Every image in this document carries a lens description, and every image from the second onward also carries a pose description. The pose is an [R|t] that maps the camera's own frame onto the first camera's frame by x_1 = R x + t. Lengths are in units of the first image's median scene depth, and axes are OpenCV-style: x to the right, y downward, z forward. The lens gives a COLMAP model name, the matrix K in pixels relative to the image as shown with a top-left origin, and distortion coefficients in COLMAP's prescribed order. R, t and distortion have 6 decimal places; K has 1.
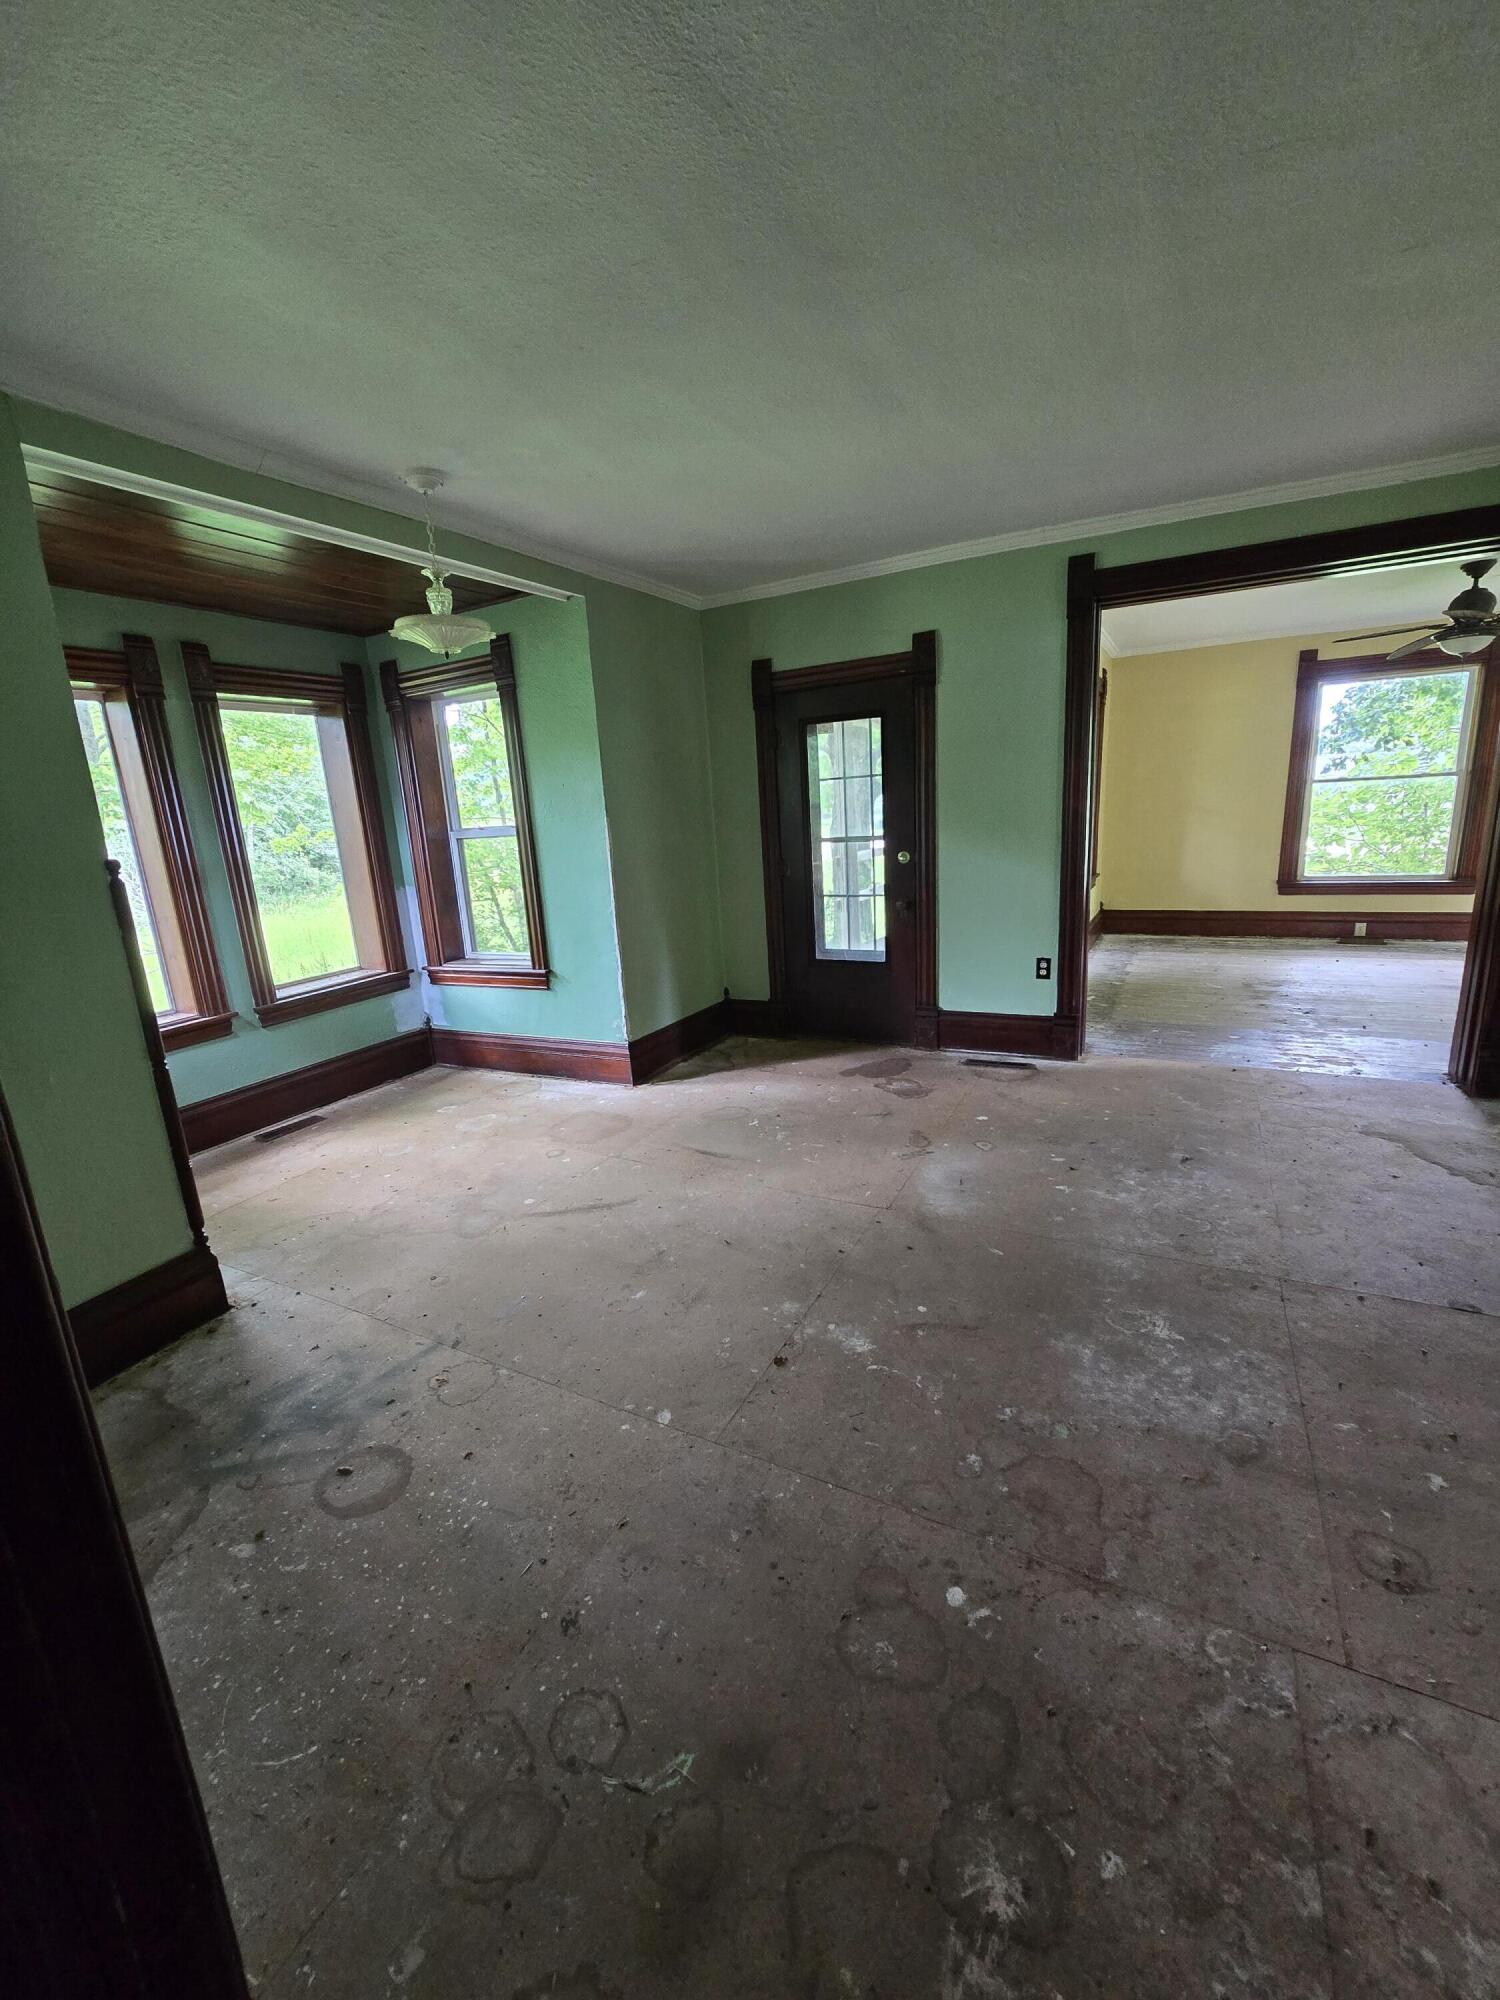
lens RADIAL K [[809.9, 0, 738.6], [0, 809.9, 996.6], [0, 0, 1]] dist [-0.003306, 0.003174]
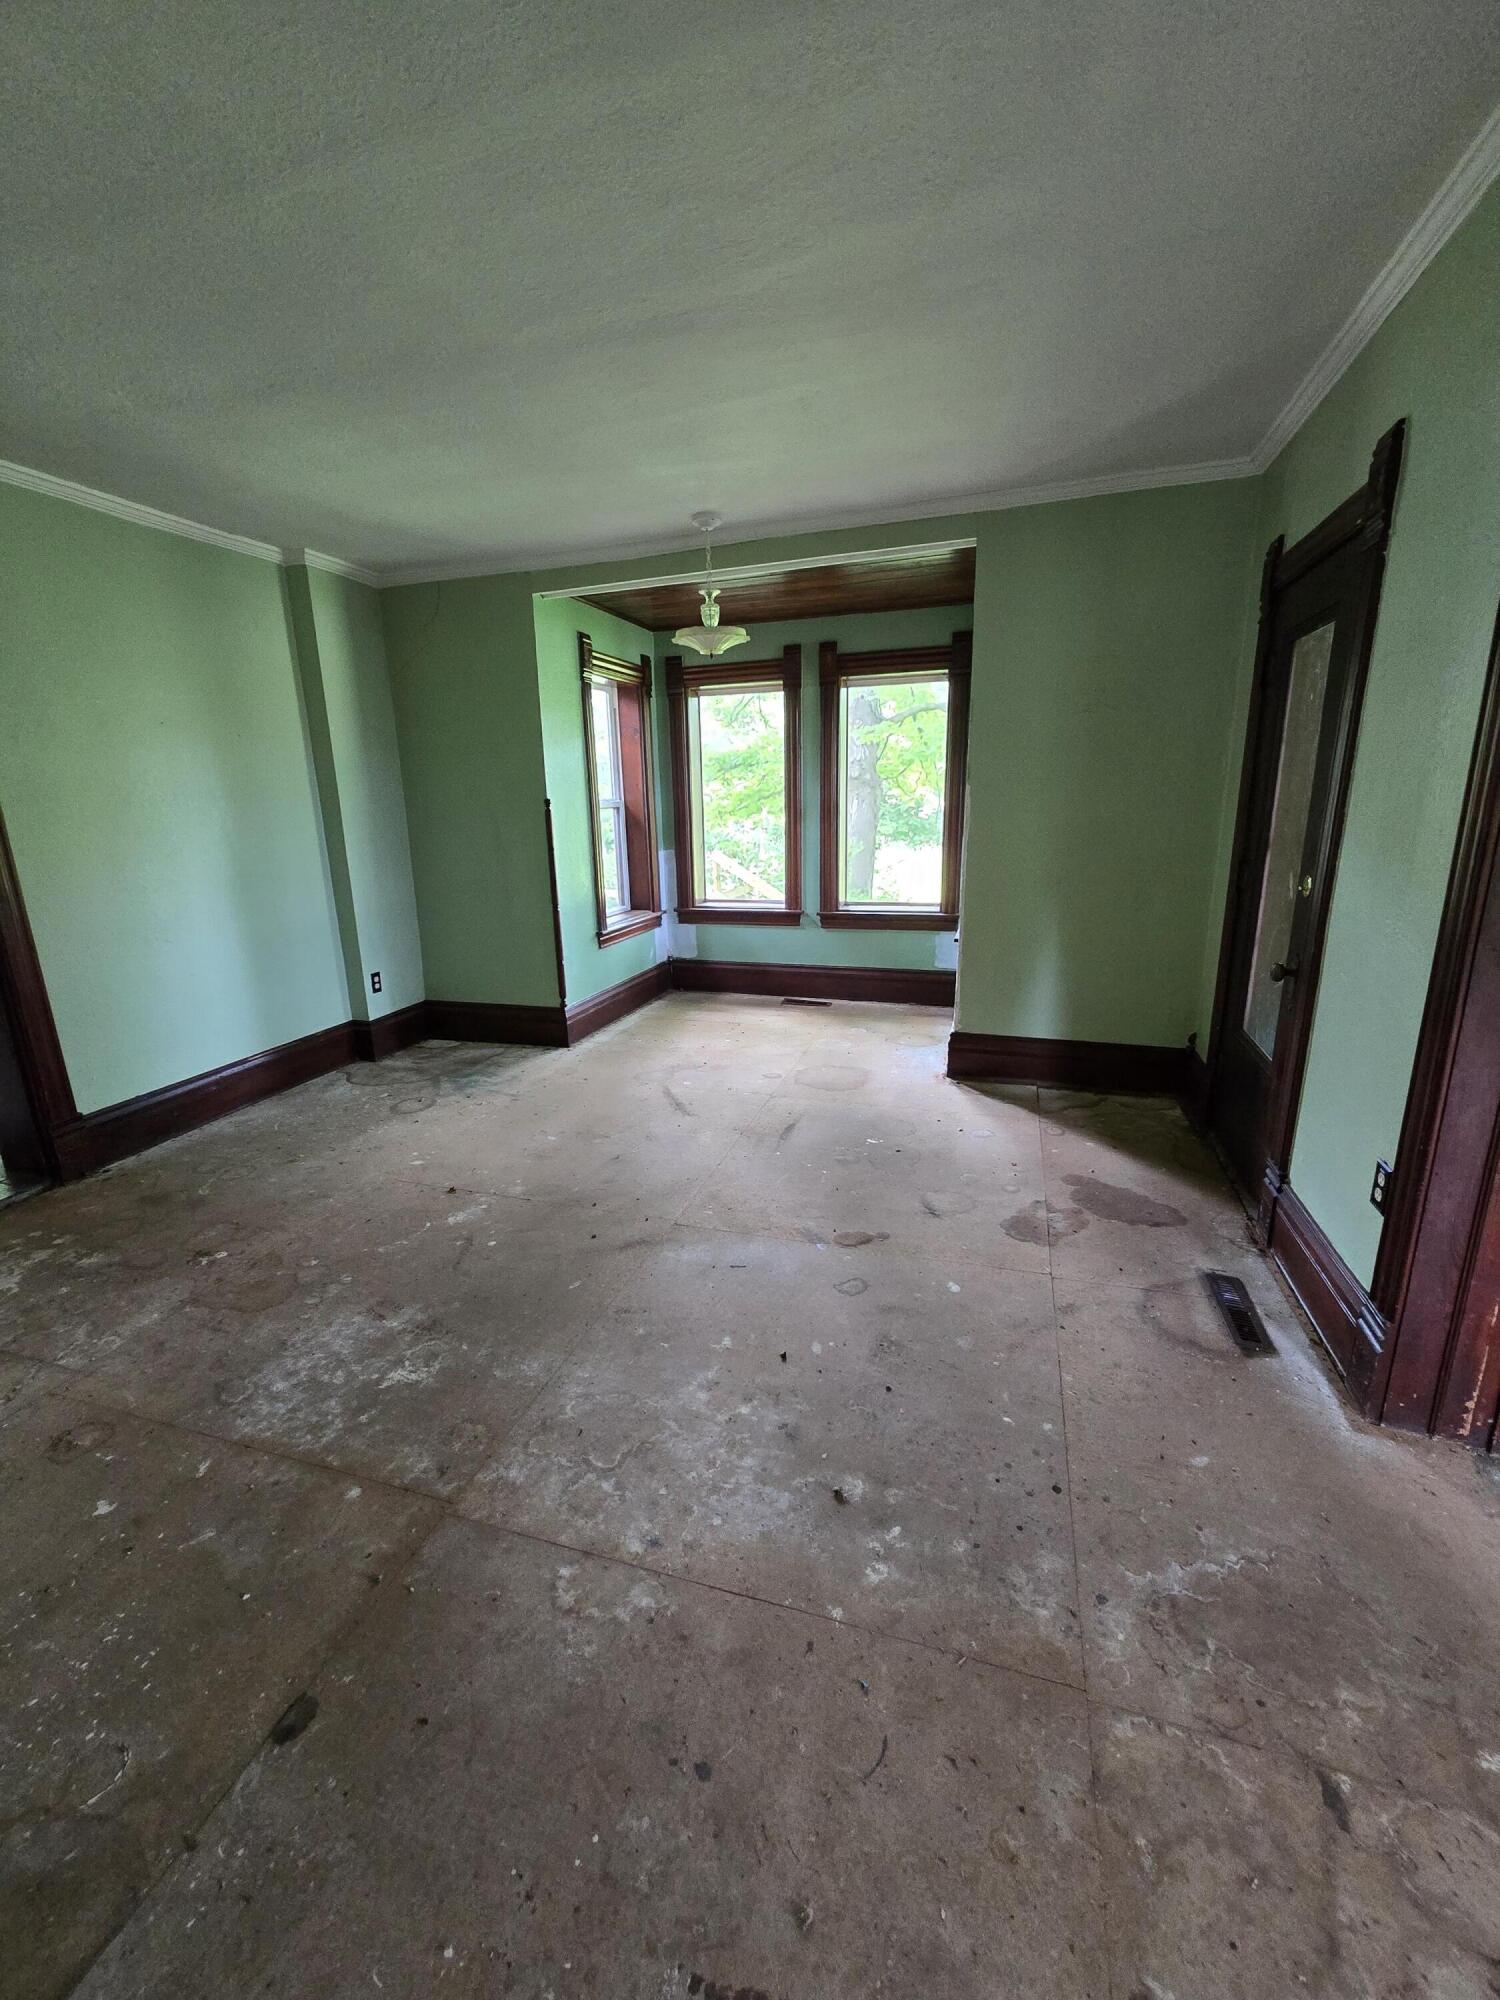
lens RADIAL K [[809.9, 0, 738.6], [0, 809.9, 996.6], [0, 0, 1]] dist [-0.003306, 0.003174]
pose [[0.182121, 0.294319, -0.938194, 0.956297], [-0.211813, 0.943493, 0.254864, -0.231844], [0.960191, 0.152306, 0.234171, 0.772479]]
